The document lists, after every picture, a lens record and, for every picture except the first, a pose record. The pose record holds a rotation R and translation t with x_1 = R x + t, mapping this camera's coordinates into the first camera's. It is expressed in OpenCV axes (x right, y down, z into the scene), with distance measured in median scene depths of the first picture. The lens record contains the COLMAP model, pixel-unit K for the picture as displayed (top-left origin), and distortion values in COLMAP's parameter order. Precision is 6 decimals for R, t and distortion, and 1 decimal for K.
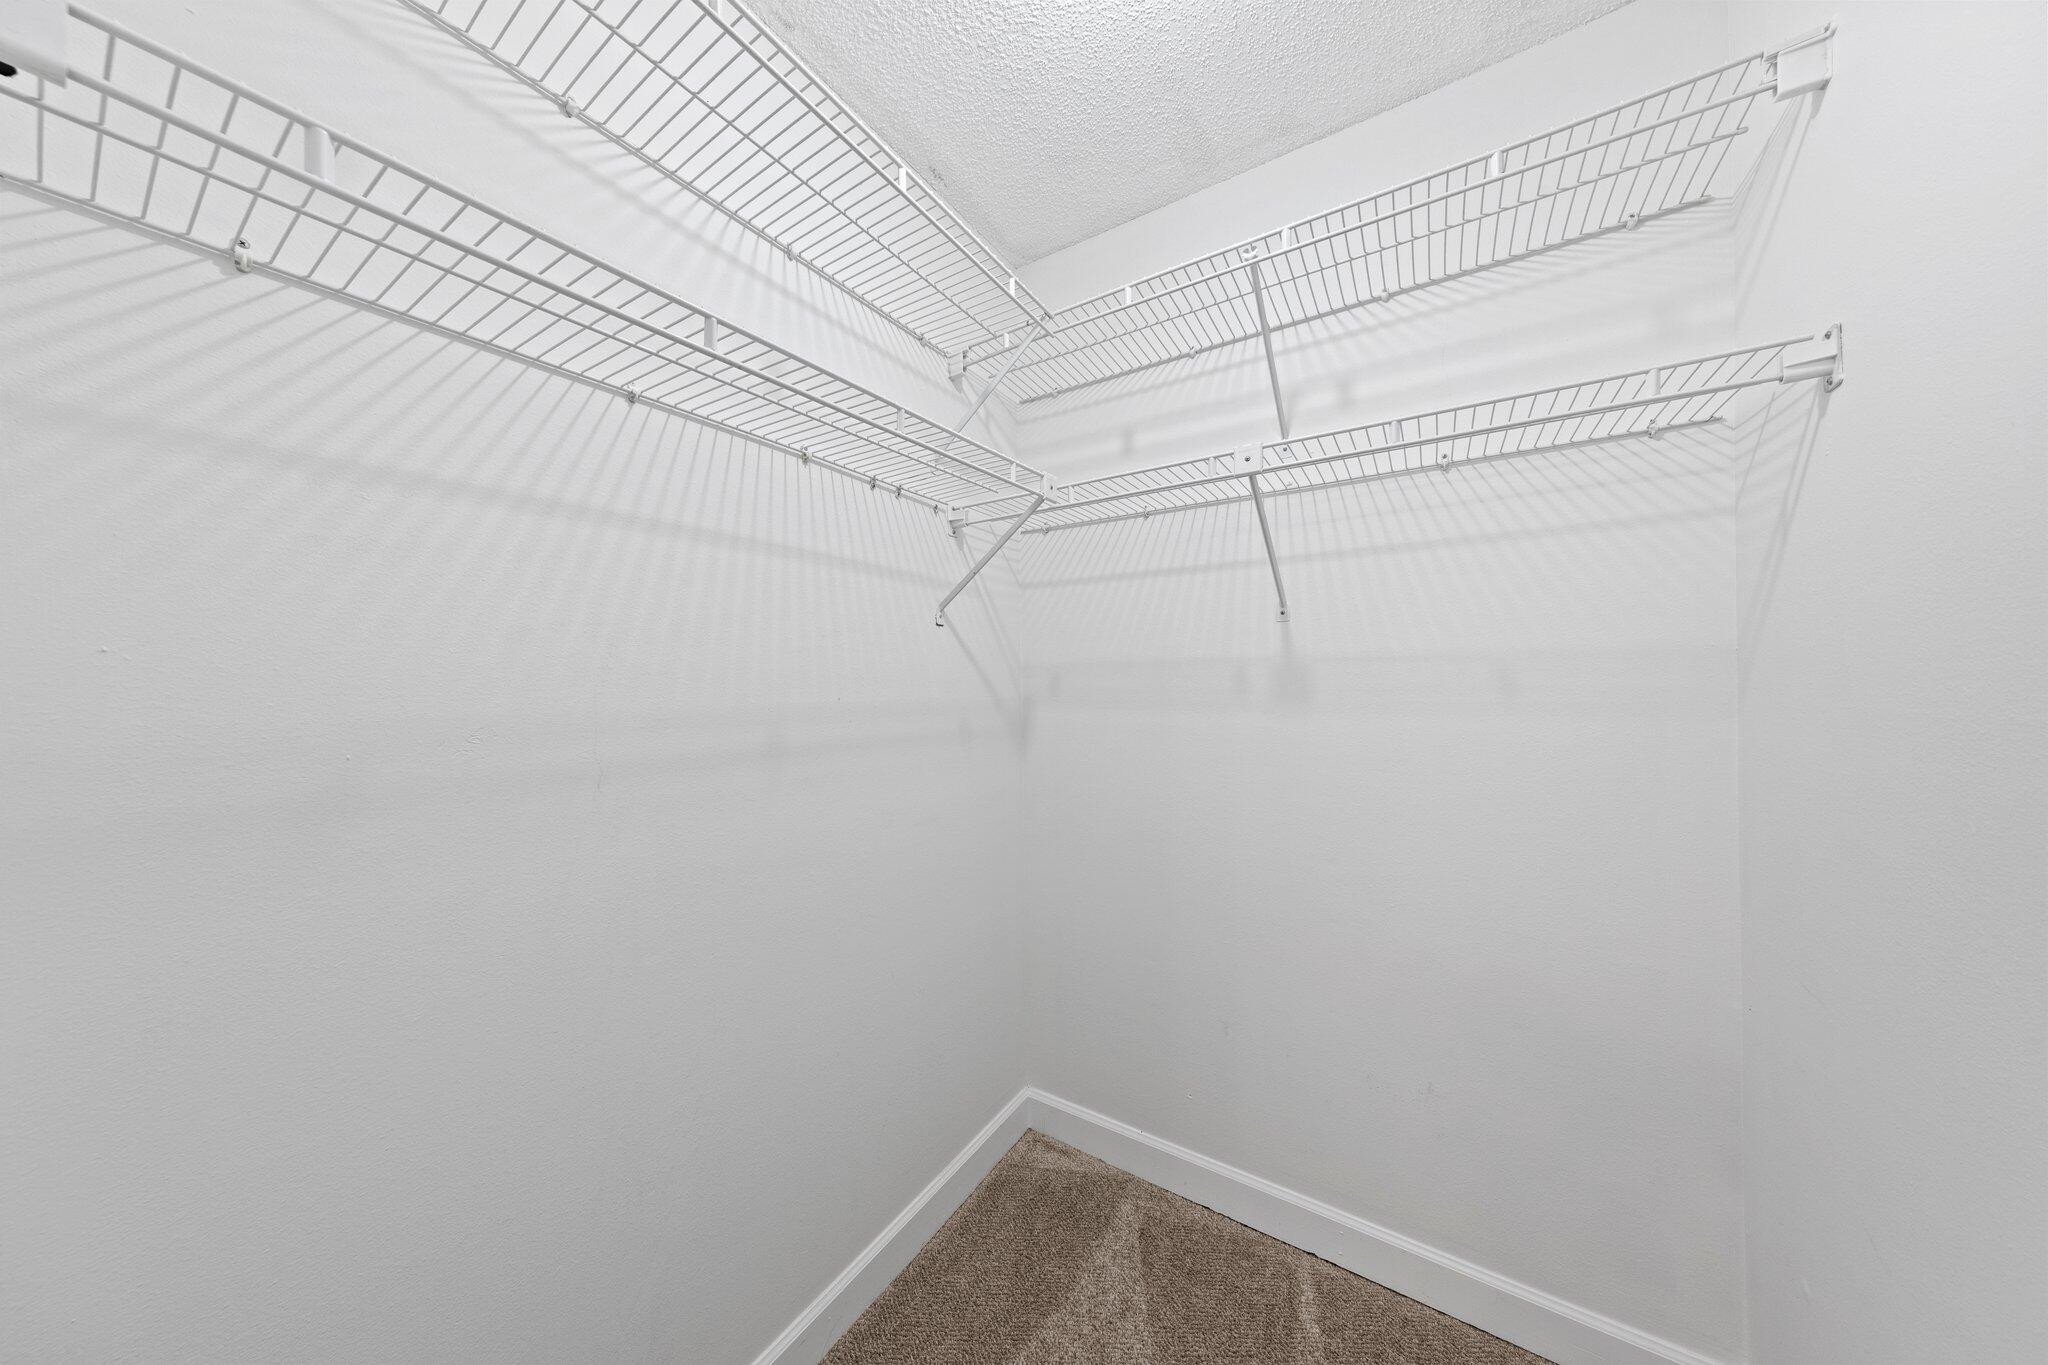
lens RADIAL K [[648.1, 0, 1020.4], [0, 648.1, 683.9], [0, 0, 1]] dist [0.002584, -0.000083]
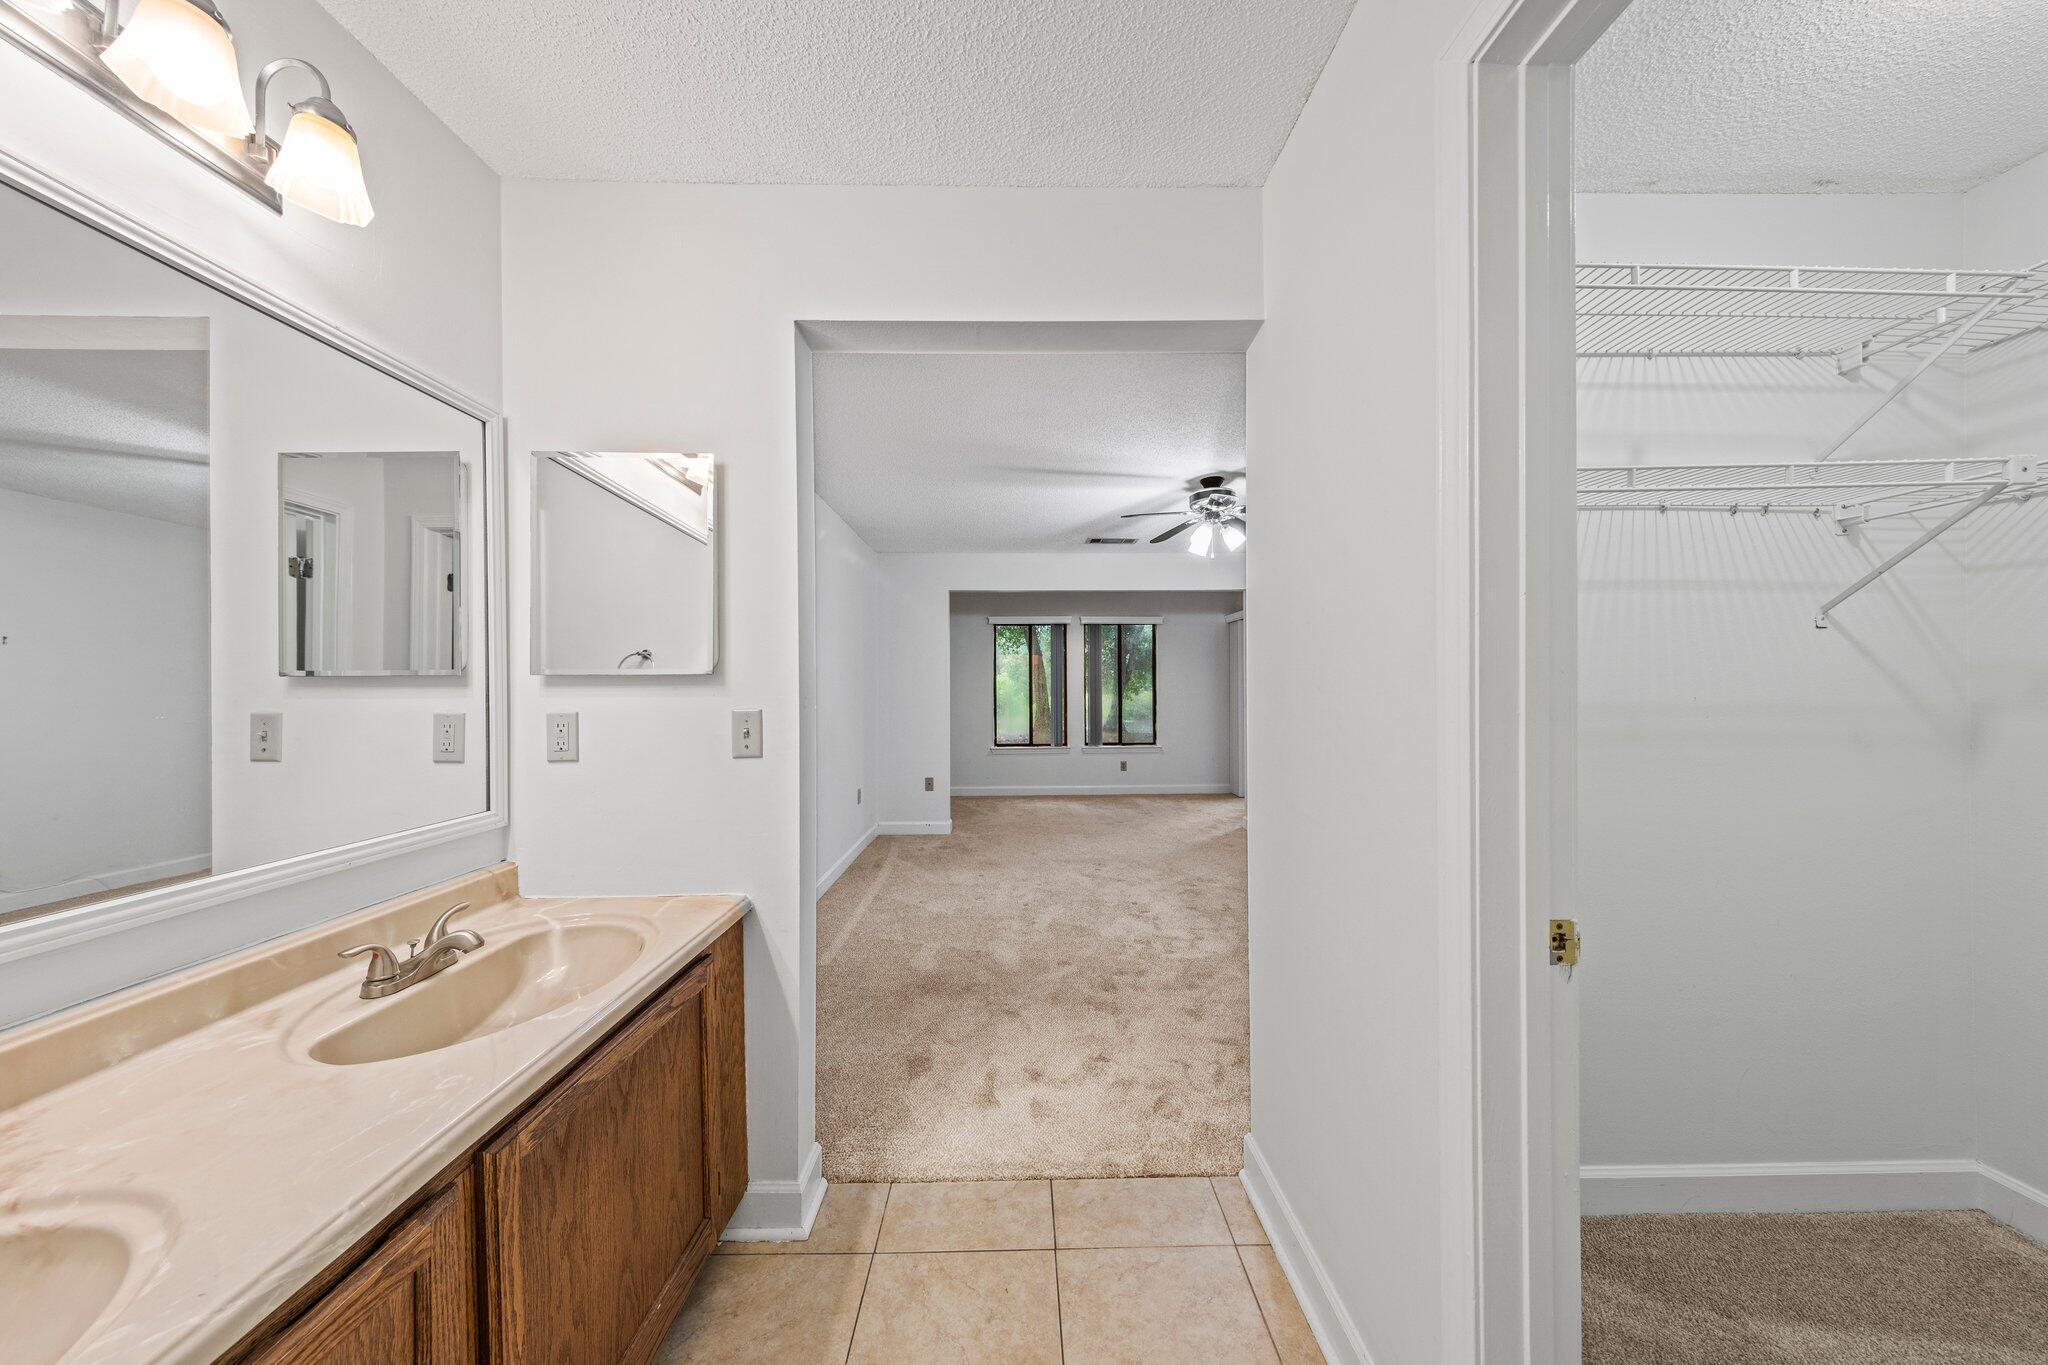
lens RADIAL K [[648.1, 0, 1020.4], [0, 648.1, 683.9], [0, 0, 1]] dist [0.002584, -0.000083]
pose [[0.557672, 0.007073, -0.830031, 0.020980], [-0.002941, 0.999974, 0.006545, -0.006215], [0.830056, -0.001208, 0.557678, -0.598449]]
